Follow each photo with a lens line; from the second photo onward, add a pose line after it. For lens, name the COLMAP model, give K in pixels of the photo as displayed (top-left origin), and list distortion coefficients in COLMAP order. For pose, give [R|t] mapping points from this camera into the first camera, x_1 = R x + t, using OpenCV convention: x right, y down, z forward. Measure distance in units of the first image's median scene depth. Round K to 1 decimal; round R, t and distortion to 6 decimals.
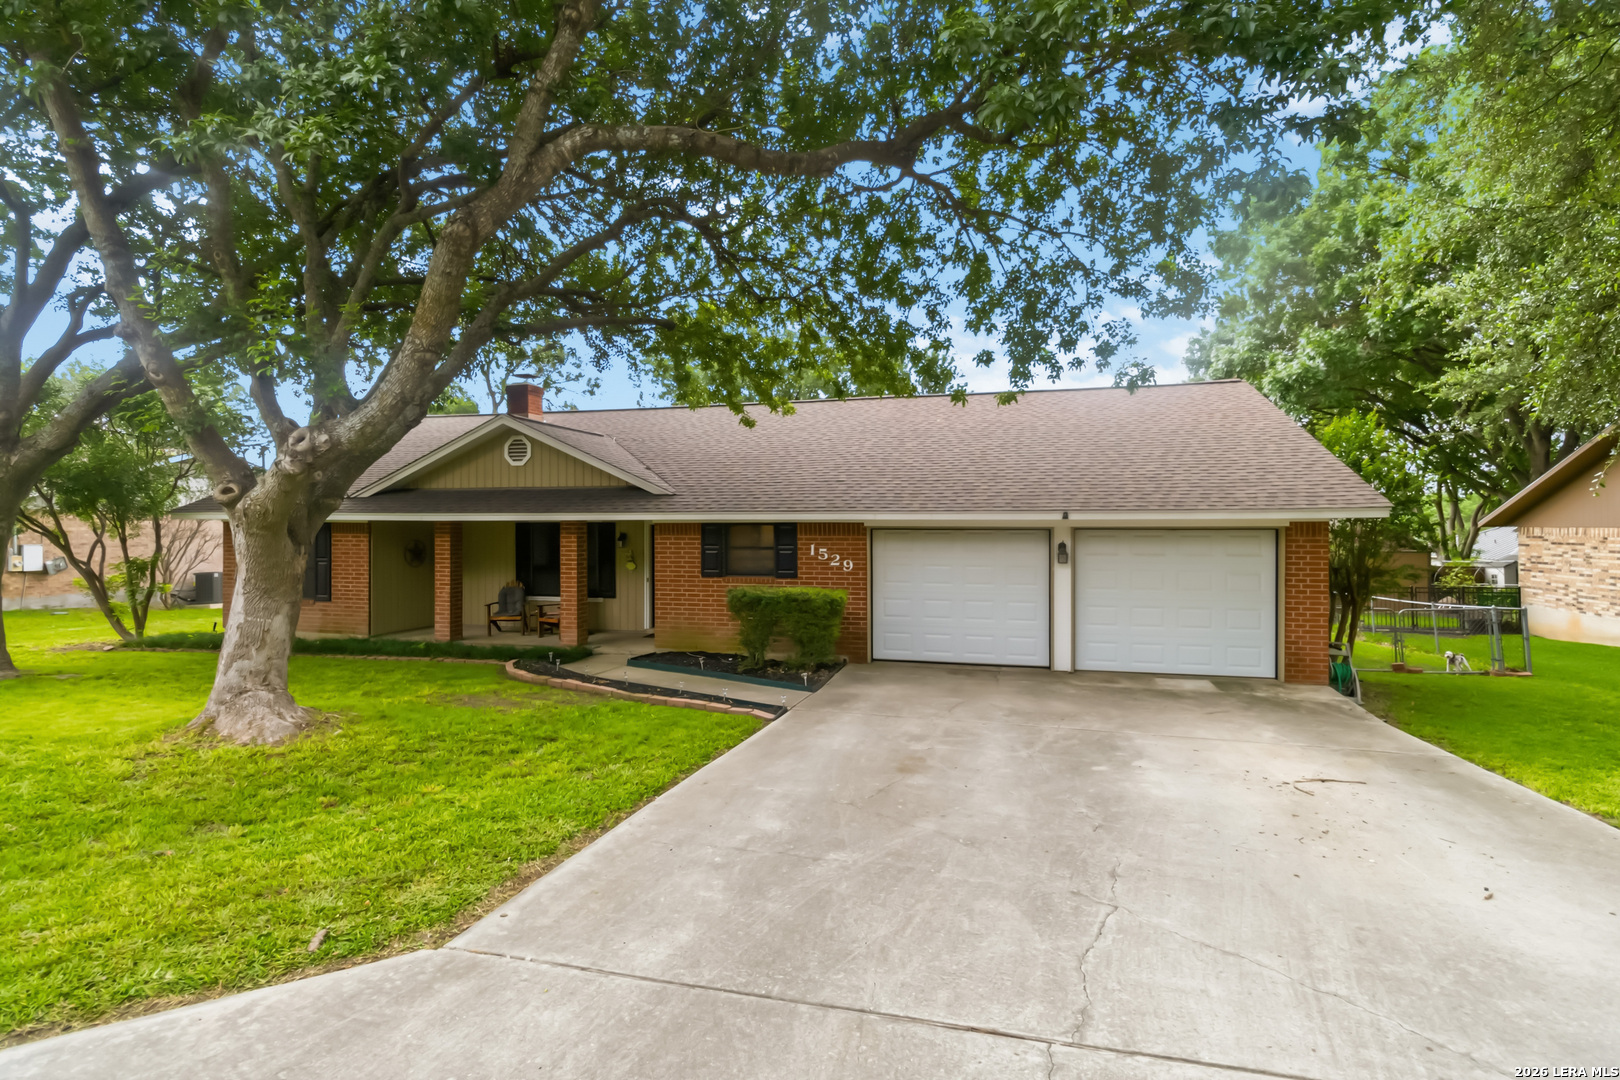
lens RADIAL K [[758.6, 0, 811.5], [0, 758.6, 548.1], [0, 0, 1]] dist [0.002317, 0.000305]
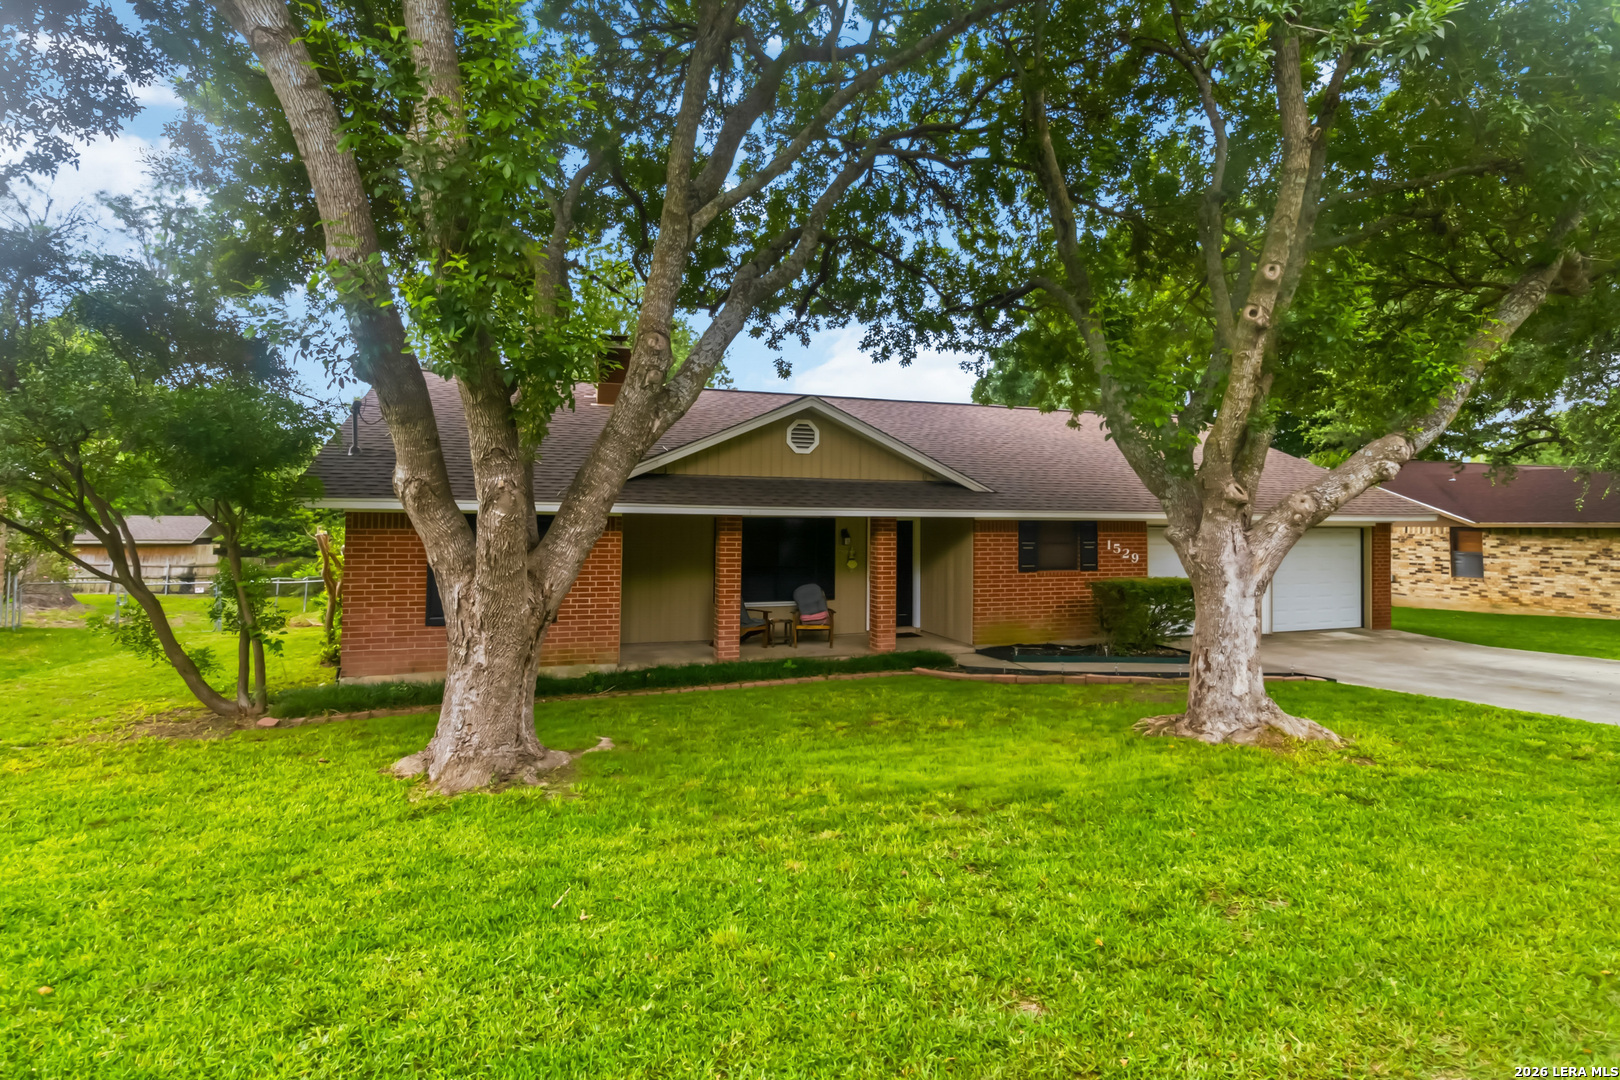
lens RADIAL K [[780.8, 0, 810.0], [0, 780.8, 540.0], [0, 0, 1]] dist [-0.000278, -0.000010]
pose [[0.830498, -0.008237, 0.556961, -1.022424], [0.009001, 0.999959, 0.001367, -0.010729], [-0.556949, 0.003878, 0.830538, 0.277967]]
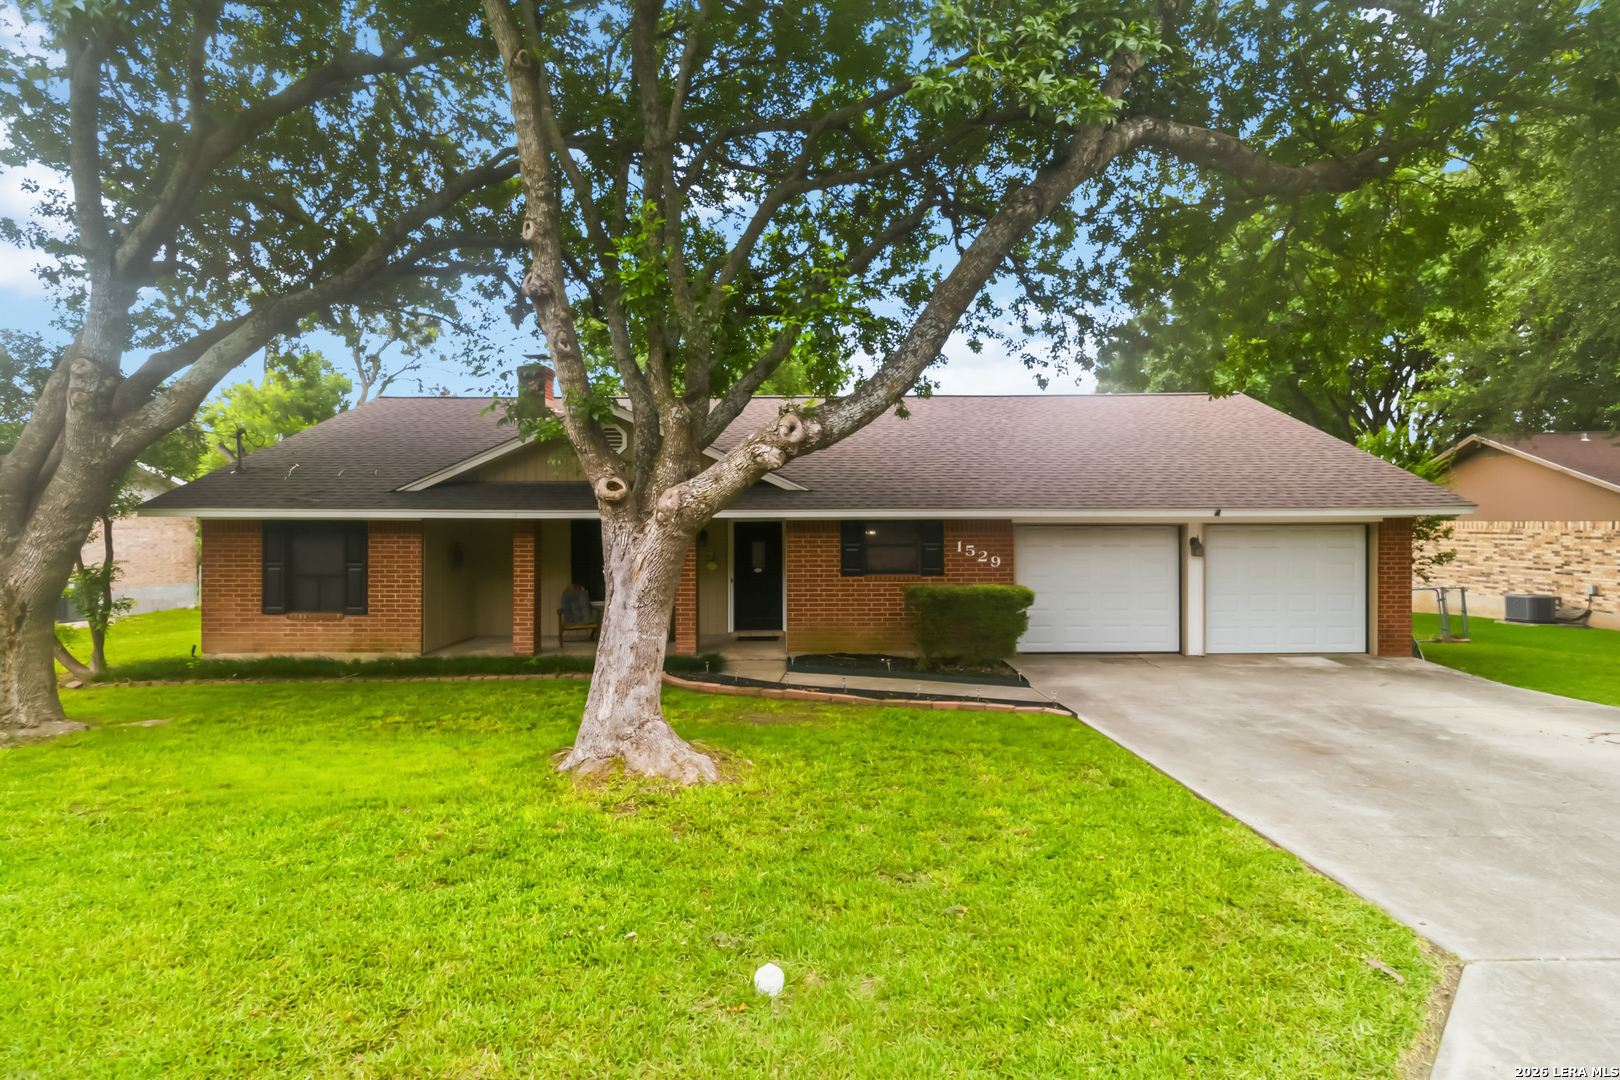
lens RADIAL K [[758.6, 0, 811.5], [0, 758.6, 548.1], [0, 0, 1]] dist [0.002317, 0.000305]
pose [[0.968646, -0.012496, 0.248132, -0.437922], [0.010678, 0.999905, 0.008672, -0.006662], [-0.248216, -0.005751, 0.968688, 0.075083]]
